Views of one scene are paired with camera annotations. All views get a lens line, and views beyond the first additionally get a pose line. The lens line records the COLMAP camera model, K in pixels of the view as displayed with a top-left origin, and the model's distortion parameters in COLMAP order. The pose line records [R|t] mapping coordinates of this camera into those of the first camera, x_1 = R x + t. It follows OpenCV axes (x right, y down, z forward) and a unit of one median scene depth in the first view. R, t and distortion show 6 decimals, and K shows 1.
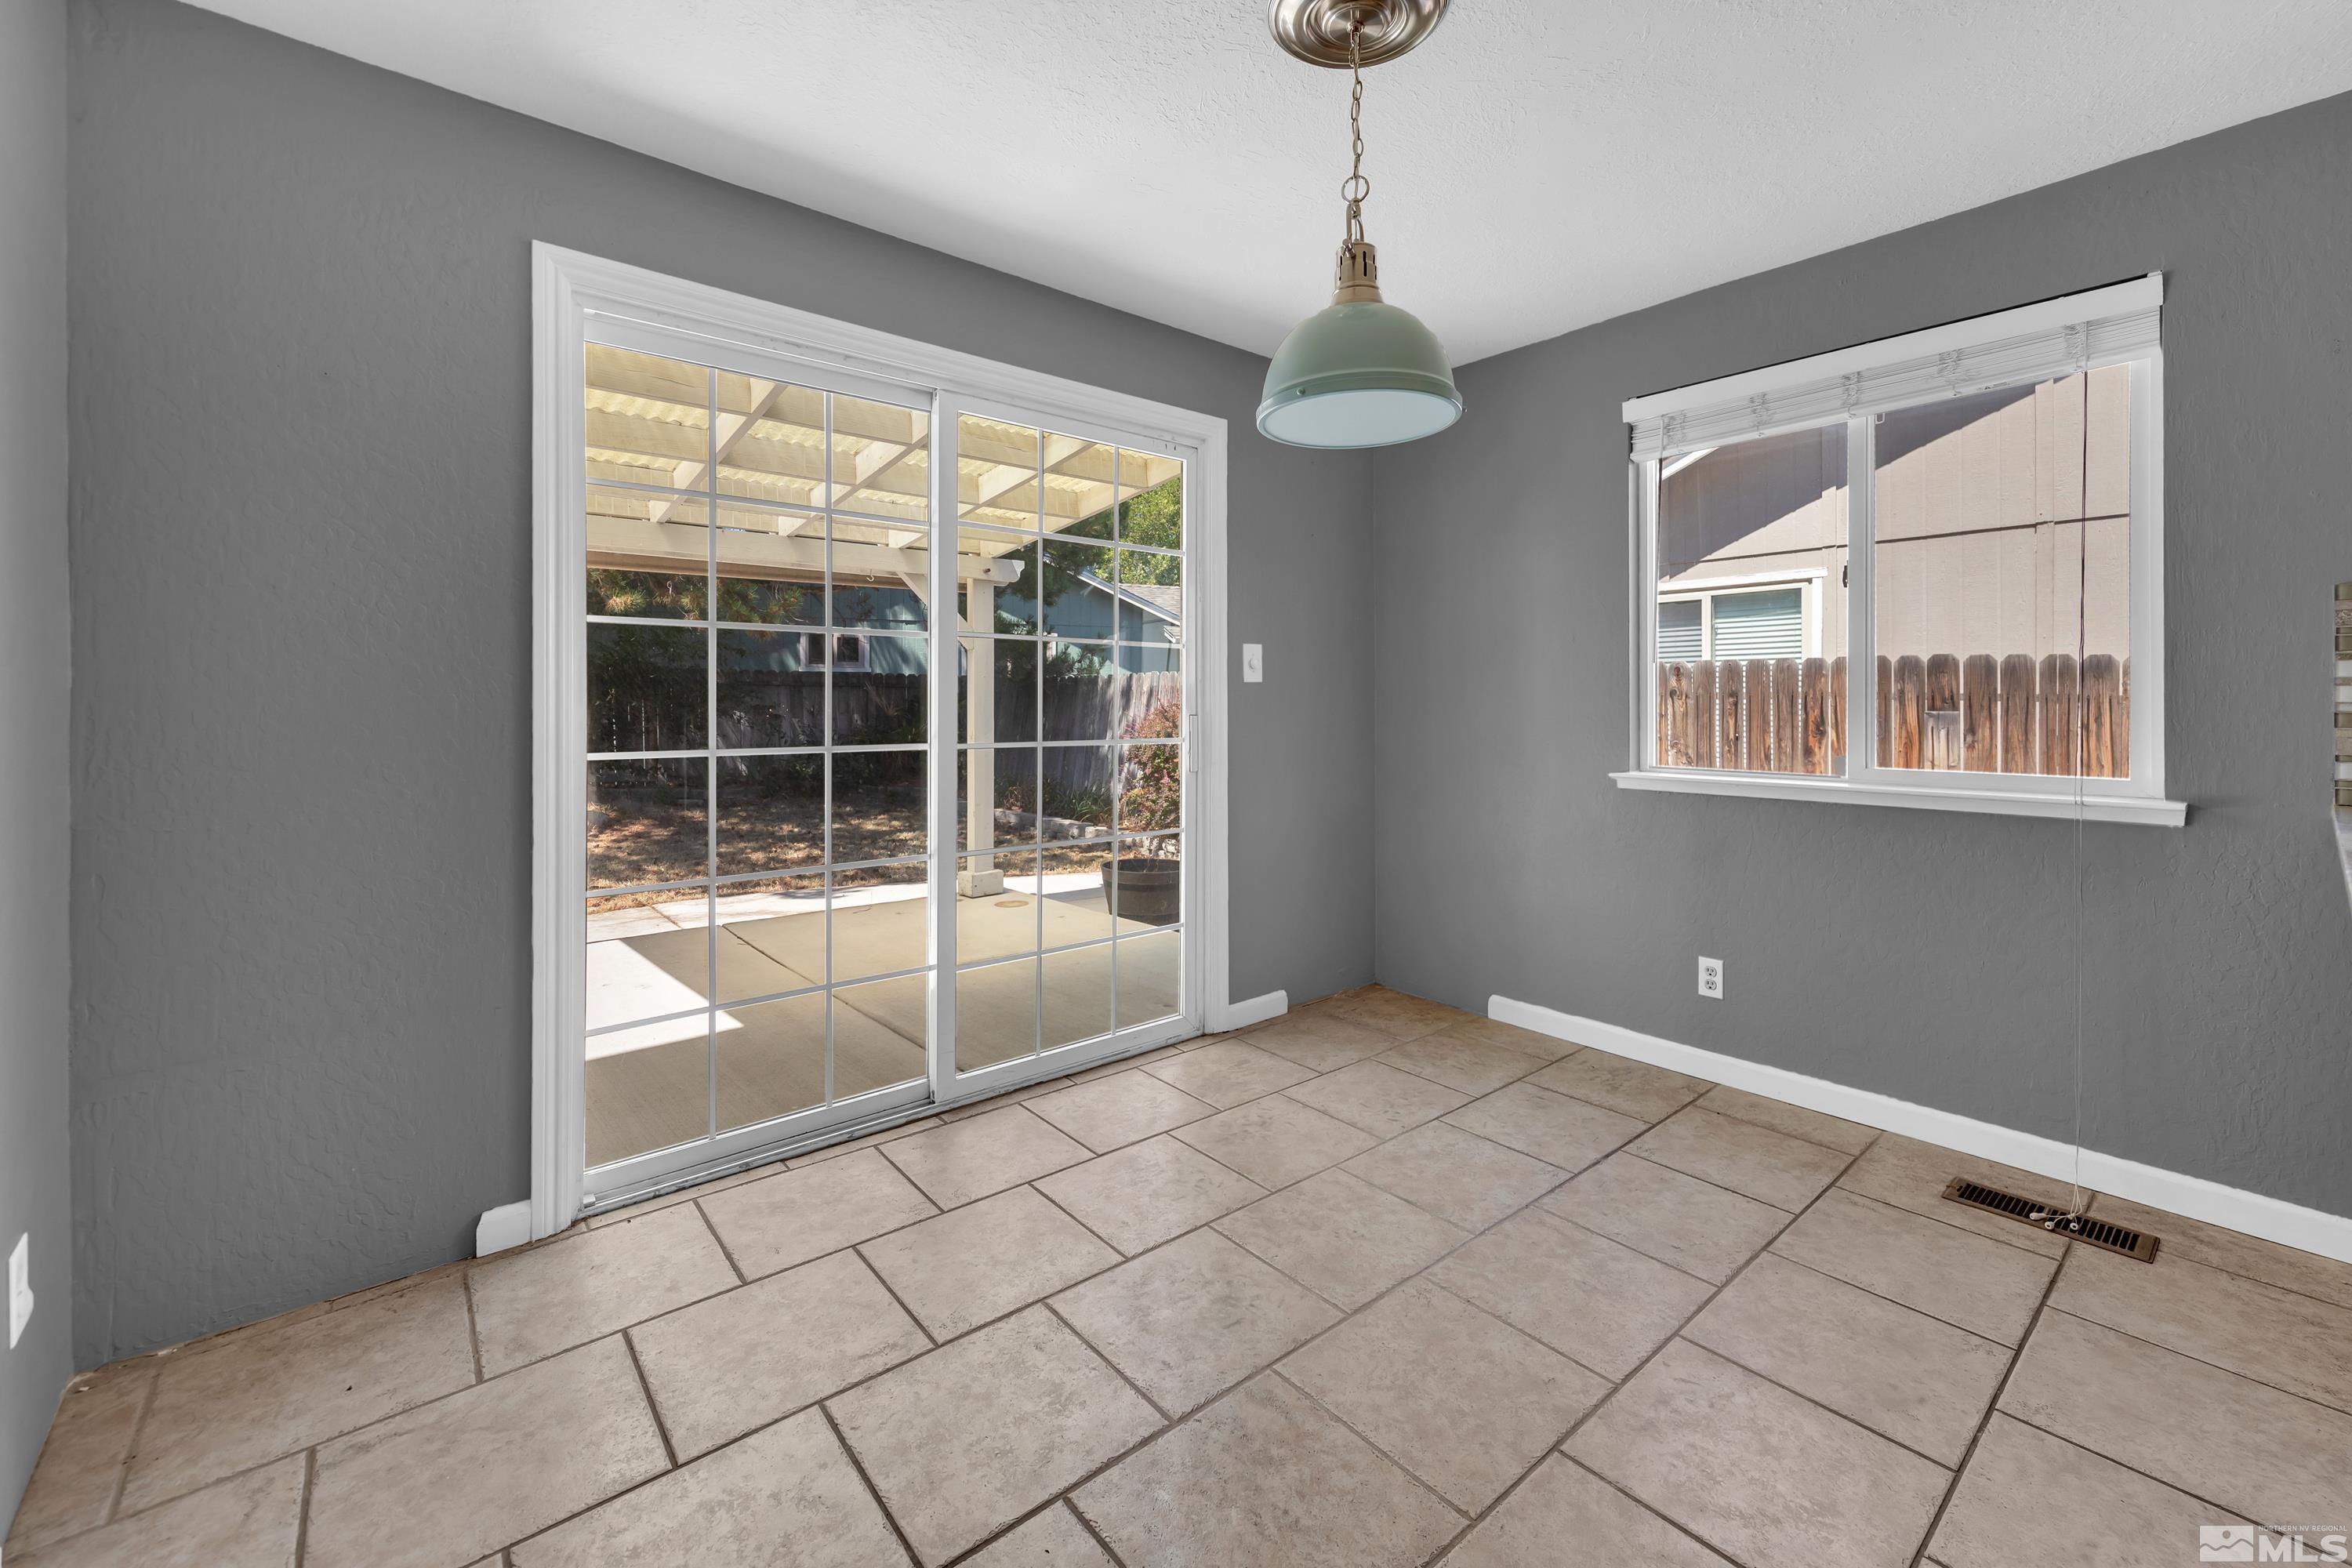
lens RADIAL K [[964.6, 0, 1211.9], [0, 964.6, 700.7], [0, 0, 1]] dist [0.000198, 0.000130]
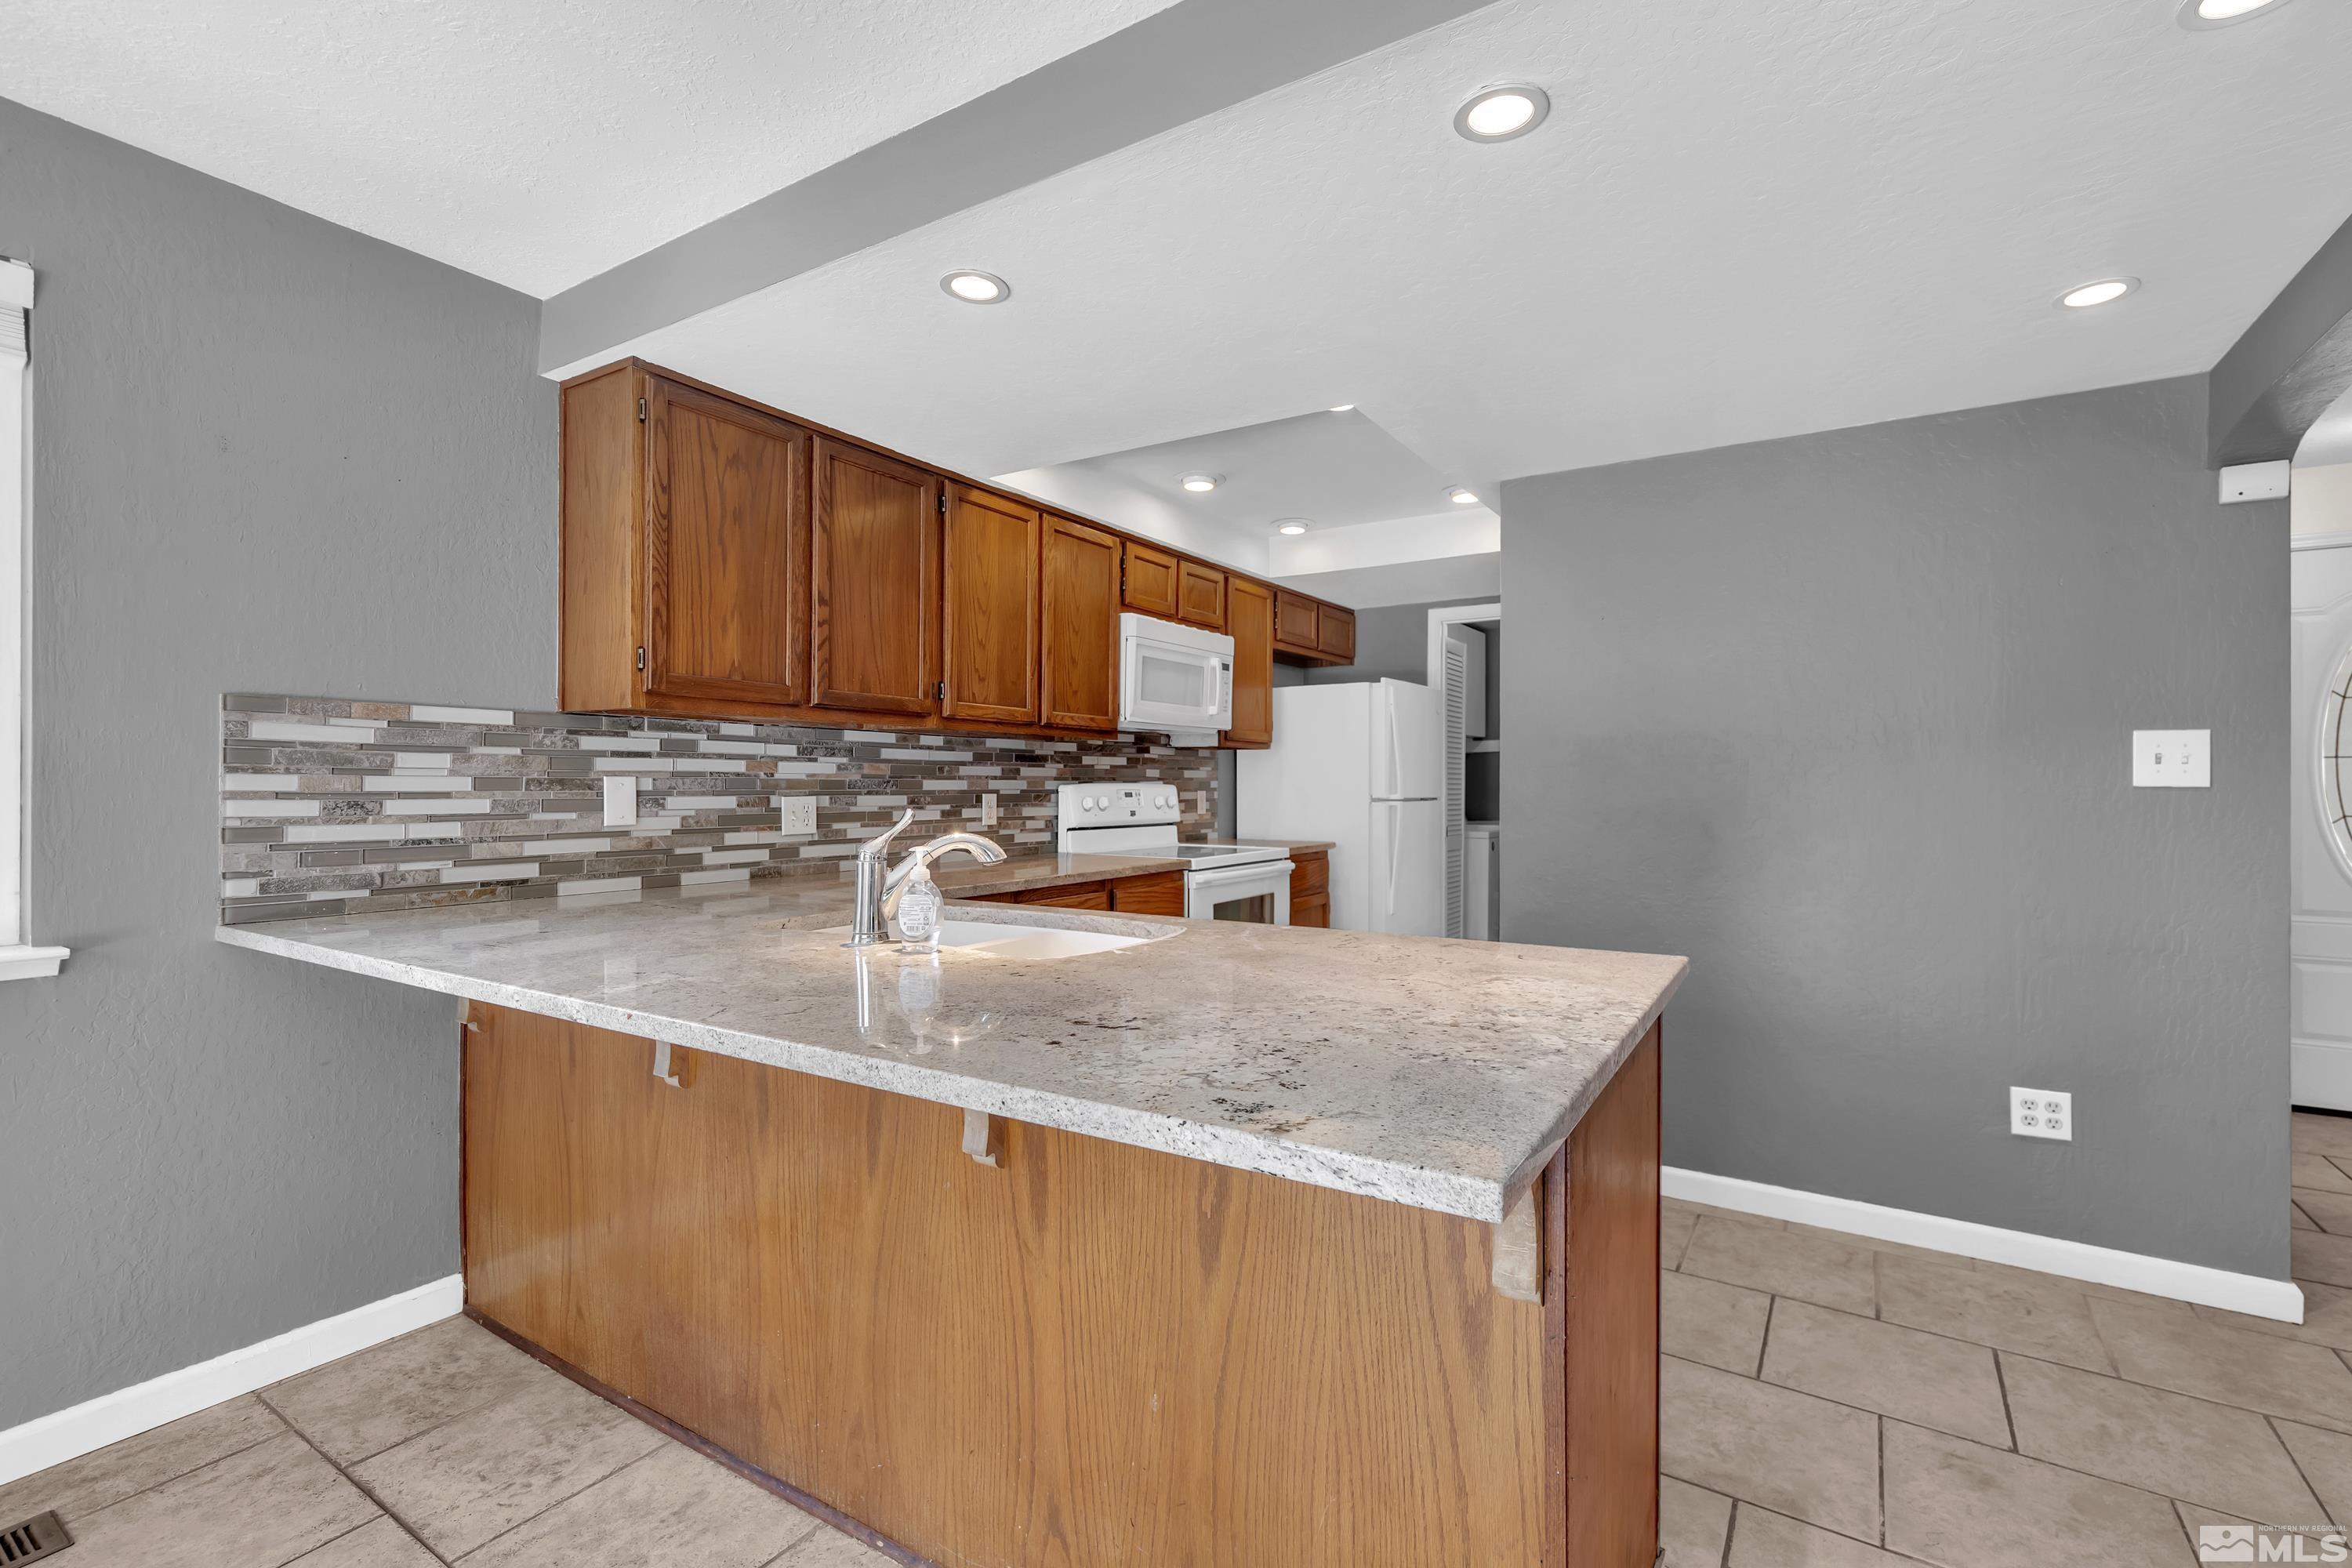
lens RADIAL K [[1034.1, 0, 1202.3], [0, 1034.1, 785.0], [0, 0, 1]] dist [0.000480, 0.000800]
pose [[-0.291513, 0.001587, 0.956565, -0.083959], [-0.002748, 0.999993, -0.002497, -0.026825], [-0.956563, -0.003356, -0.291507, 0.332702]]
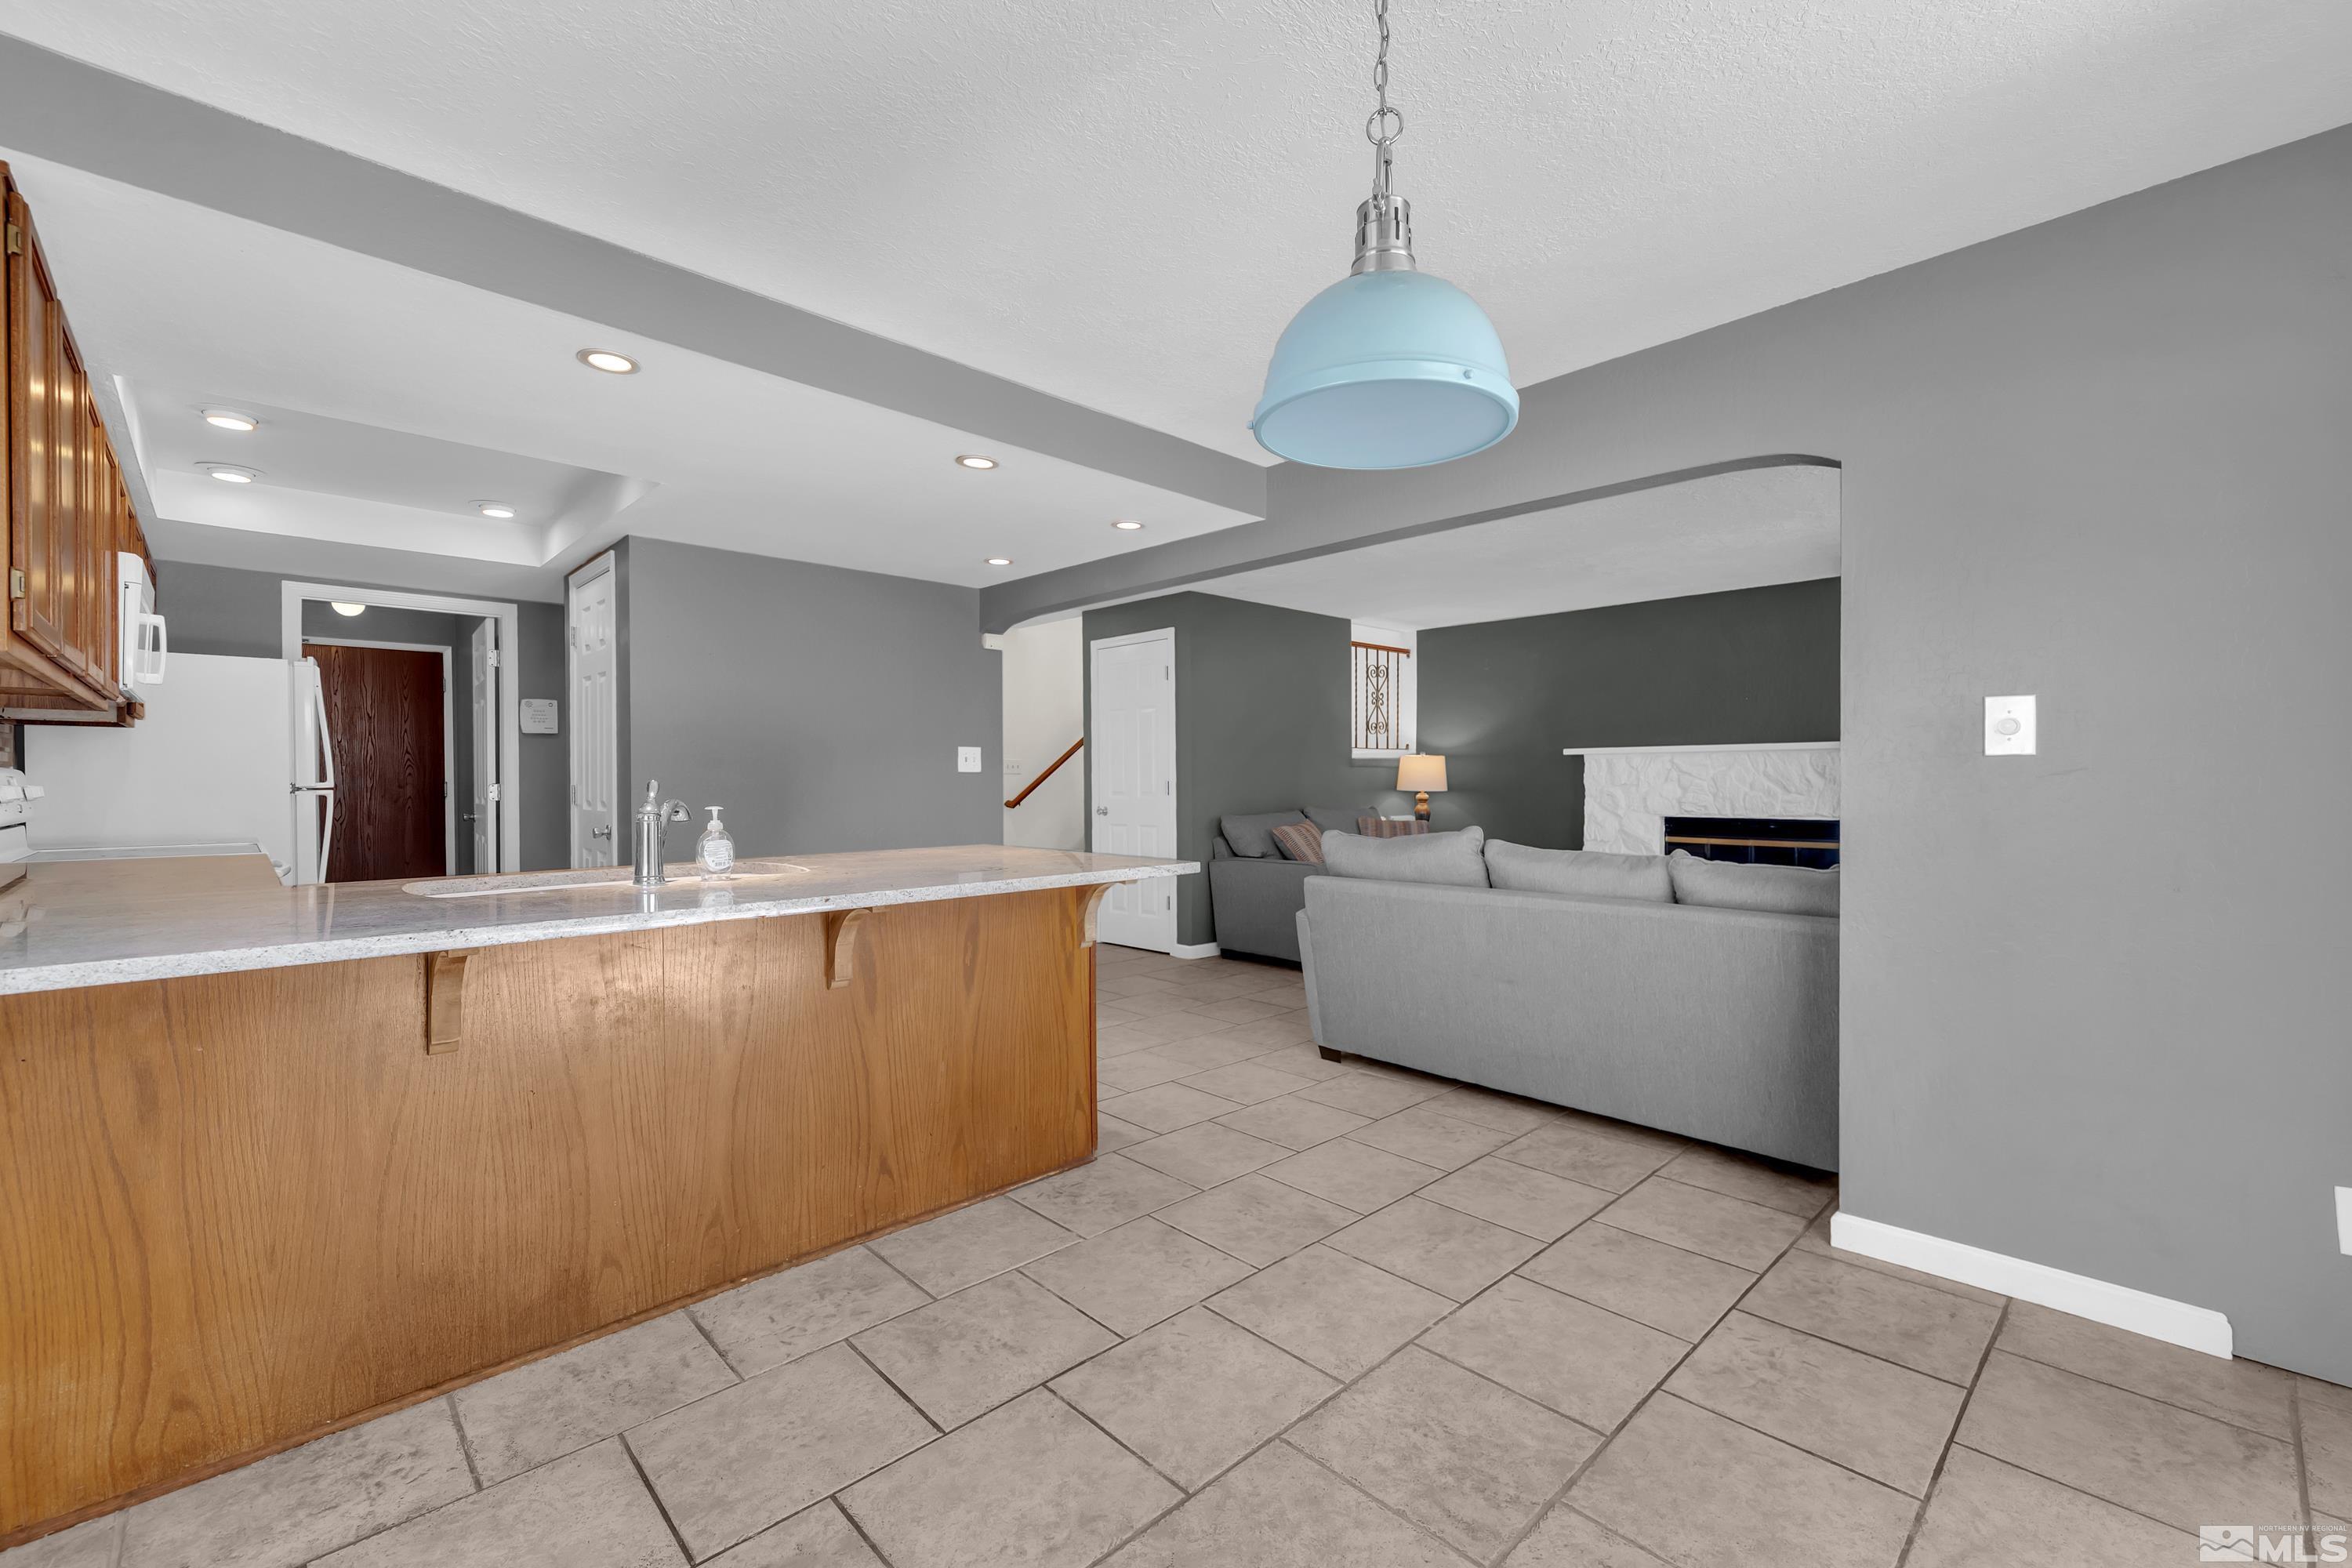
lens RADIAL K [[980.9, 0, 1205.7], [0, 980.9, 785.1], [0, 0, 1]] dist [0.003978, 0.000138]
pose [[-0.997872, 0.006584, -0.064869, 0.268407], [0.006369, 0.999974, 0.003512, -0.004224], [0.064891, 0.003091, -0.997888, 1.378765]]
